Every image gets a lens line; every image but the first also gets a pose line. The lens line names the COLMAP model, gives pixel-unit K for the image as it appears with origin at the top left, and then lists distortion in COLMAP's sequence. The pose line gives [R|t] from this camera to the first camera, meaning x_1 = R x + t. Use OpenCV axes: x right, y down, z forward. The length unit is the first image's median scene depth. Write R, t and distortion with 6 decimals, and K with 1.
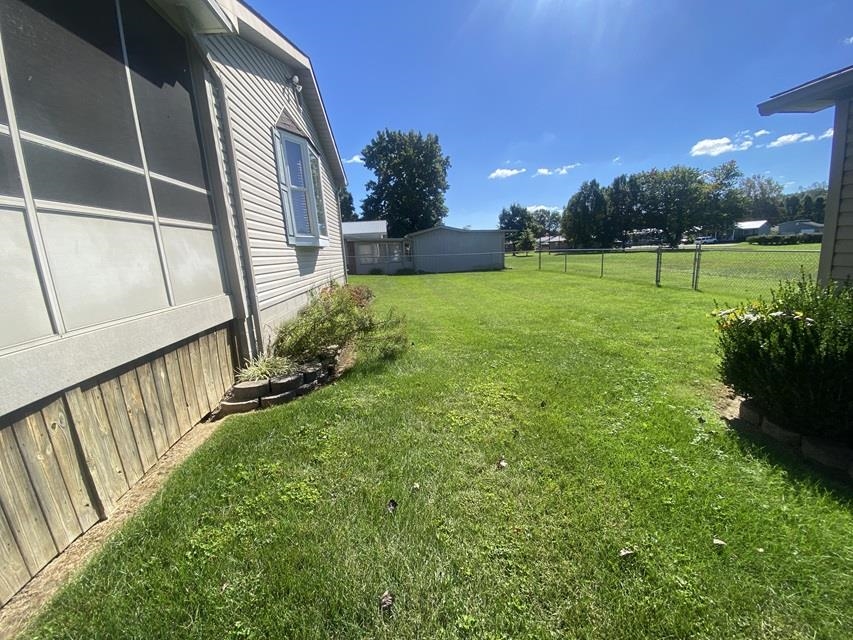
lens RADIAL K [[349.4, 0, 424.4], [0, 349.4, 321.2], [0, 0, 1]] dist [0.010051, -0.016945]
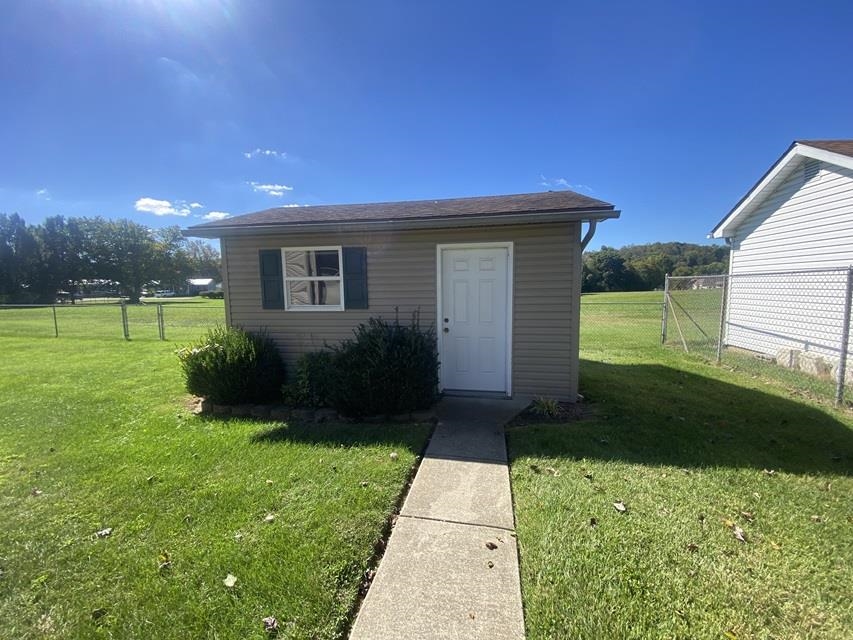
lens RADIAL K [[349.4, 0, 424.4], [0, 349.4, 321.2], [0, 0, 1]] dist [0.010051, -0.016945]
pose [[0.265356, -0.048256, 0.962942, -0.083976], [0.188431, 0.982083, -0.002710, 0.012228], [-0.945558, 0.182168, 0.269695, -0.111179]]
